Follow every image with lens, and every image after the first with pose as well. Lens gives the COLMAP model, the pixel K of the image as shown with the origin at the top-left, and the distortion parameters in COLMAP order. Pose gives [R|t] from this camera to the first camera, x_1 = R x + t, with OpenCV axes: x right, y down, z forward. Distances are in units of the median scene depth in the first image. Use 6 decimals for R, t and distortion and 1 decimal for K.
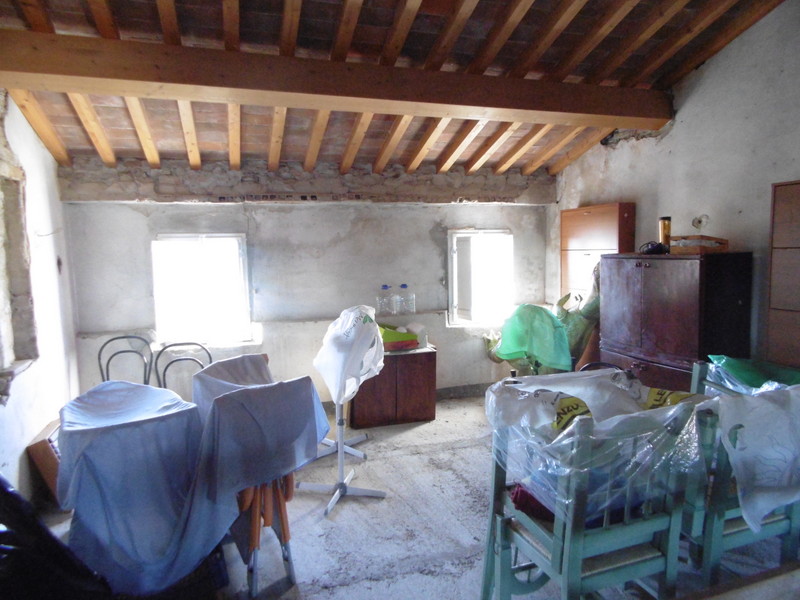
lens RADIAL K [[524.8, 0, 400.7], [0, 524.8, 300.7], [0, 0, 1]] dist [0.007264, -0.010522]
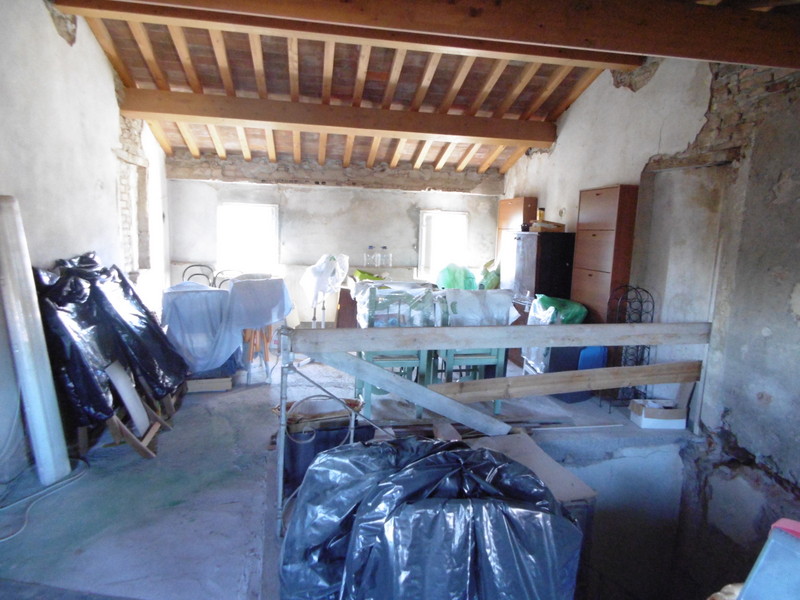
lens RADIAL K [[524.8, 0, 399.5], [0, 524.8, 298.4], [0, 0, 1]] dist [0.007264, -0.010522]
pose [[0.988230, 0.076641, -0.132392, 0.280623], [-0.072509, 0.996726, 0.035766, 0.063741], [0.134700, -0.025746, 0.990552, -0.474189]]
